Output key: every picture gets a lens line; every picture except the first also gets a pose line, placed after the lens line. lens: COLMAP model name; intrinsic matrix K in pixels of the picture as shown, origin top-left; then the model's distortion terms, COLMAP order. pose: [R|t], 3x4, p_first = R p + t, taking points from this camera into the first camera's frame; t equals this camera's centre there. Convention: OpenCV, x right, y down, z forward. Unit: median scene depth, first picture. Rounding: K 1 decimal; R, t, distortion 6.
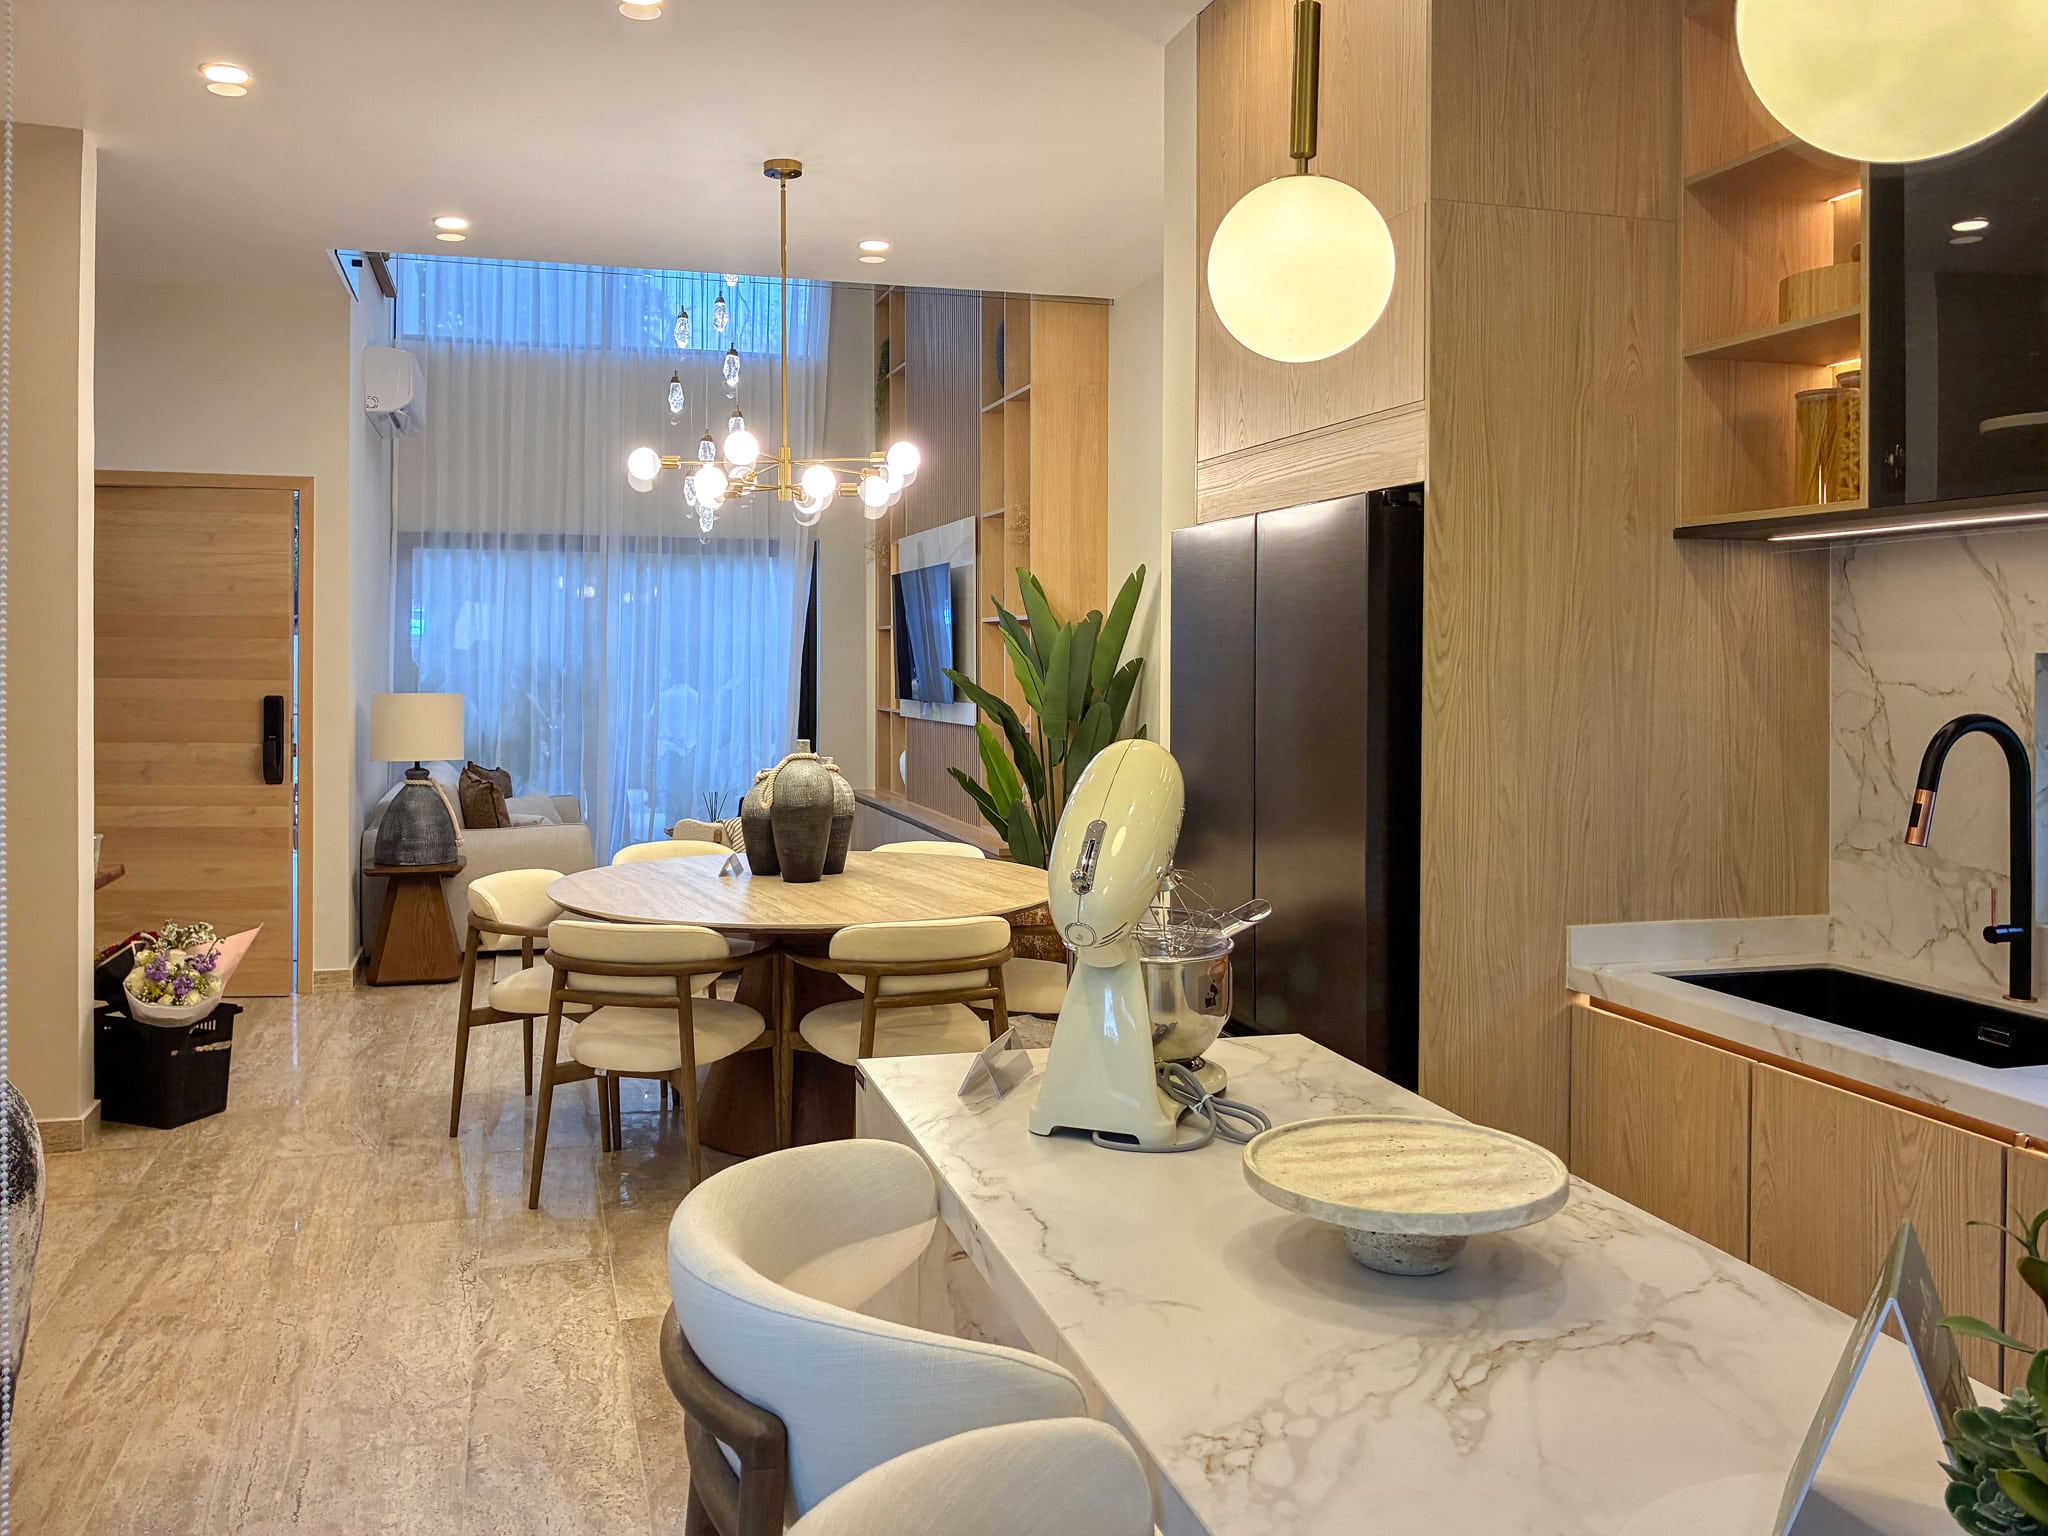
lens RADIAL K [[1606.8, 0, 964.2], [0, 1606.8, 602.8], [0, 0, 1]] dist [0.002904, -0.001653]
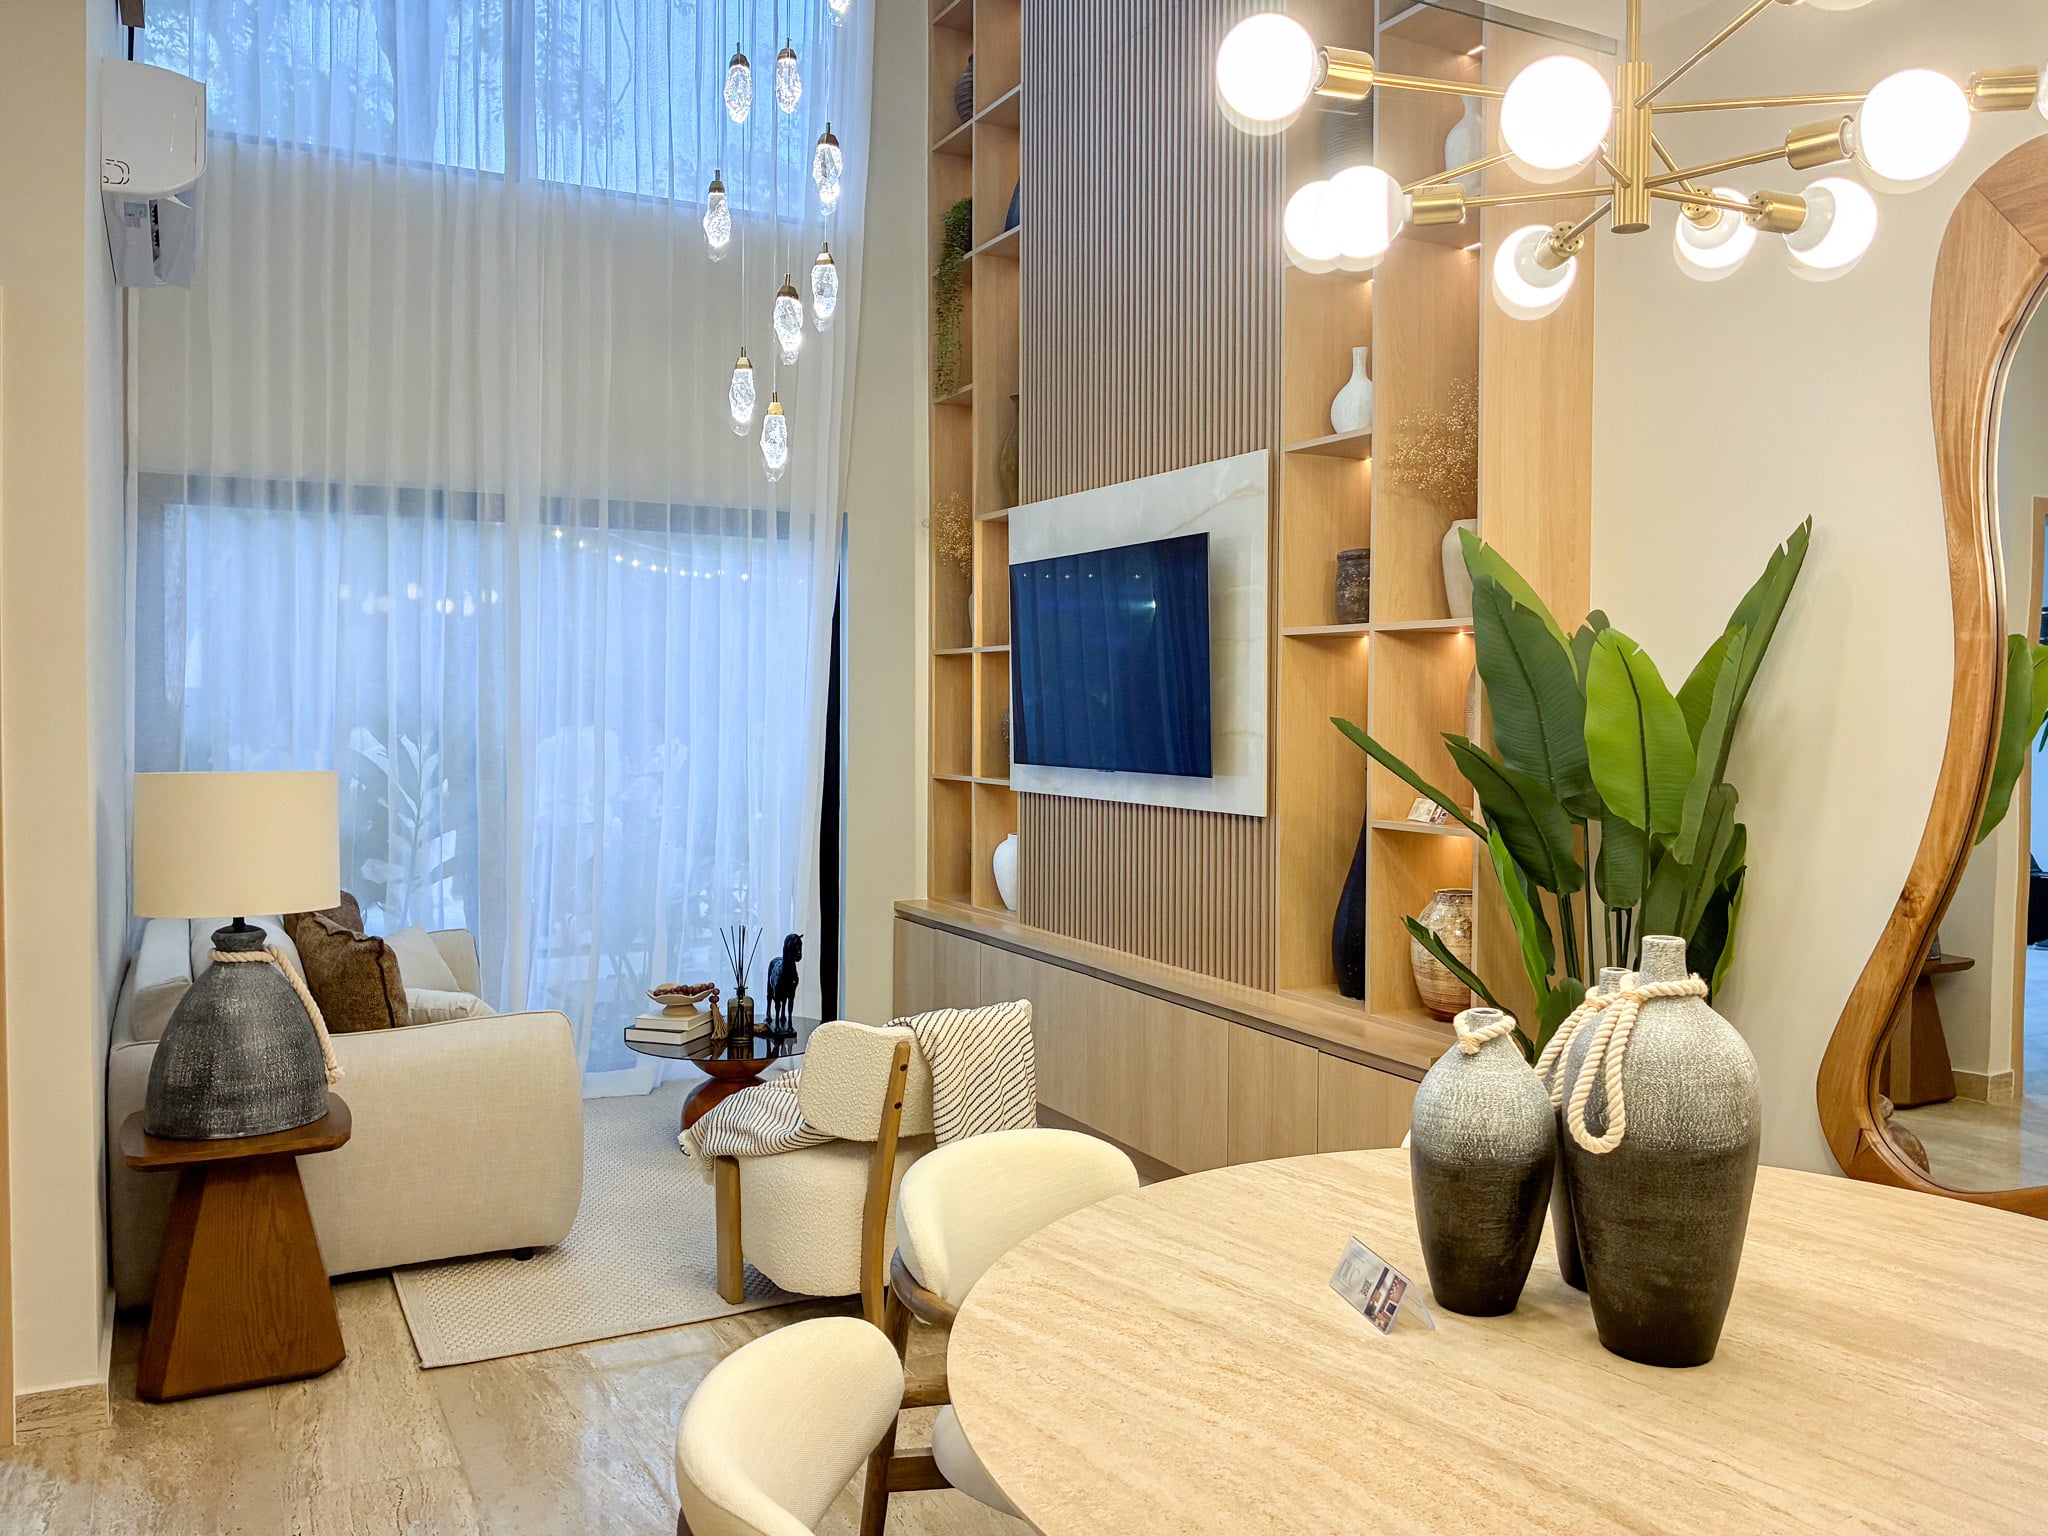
lens RADIAL K [[1609.2, 0, 1025.0], [0, 1609.2, 700.7], [0, 0, 1]] dist [-0.000468, -0.007845]
pose [[0.977171, 0.000970, 0.212450, -0.170579], [-0.008061, 0.999439, 0.032509, 0.014660], [-0.212300, -0.033480, 0.976631, 0.387818]]
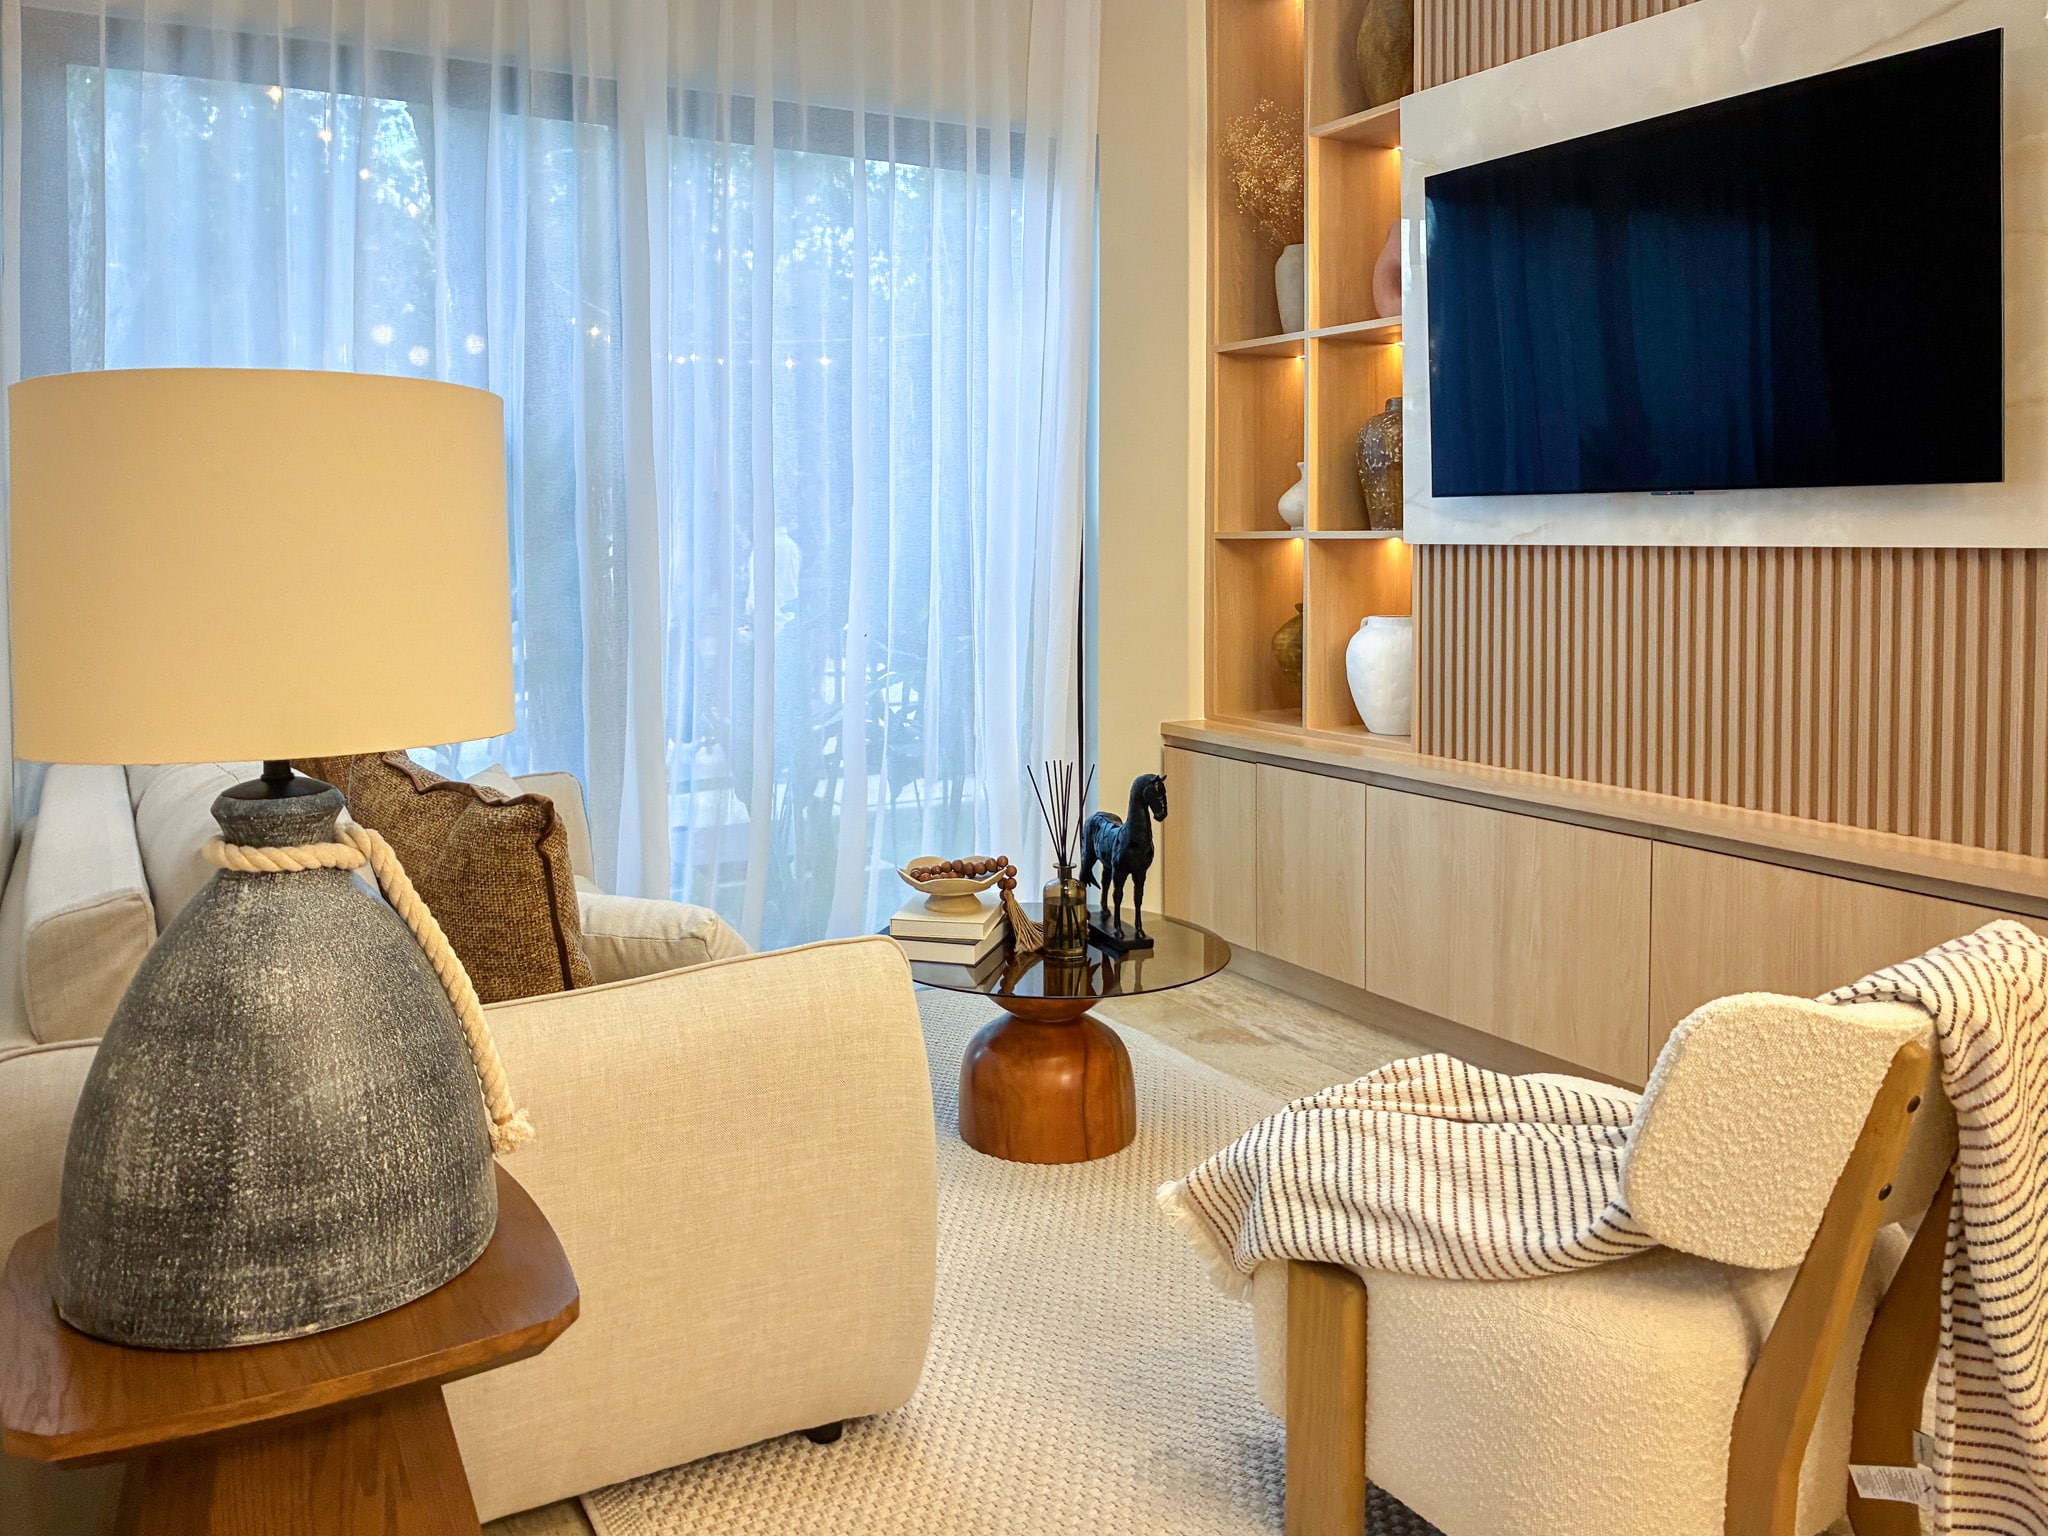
lens RADIAL K [[1636.2, 0, 953.5], [0, 1636.2, 546.3], [0, 0, 1]] dist [-0.008255, -0.007747]
pose [[0.975124, -0.012902, 0.221283, -0.243136], [0.002781, 0.998938, 0.045986, 0.052546], [-0.221641, -0.044227, 0.974125, 0.632813]]
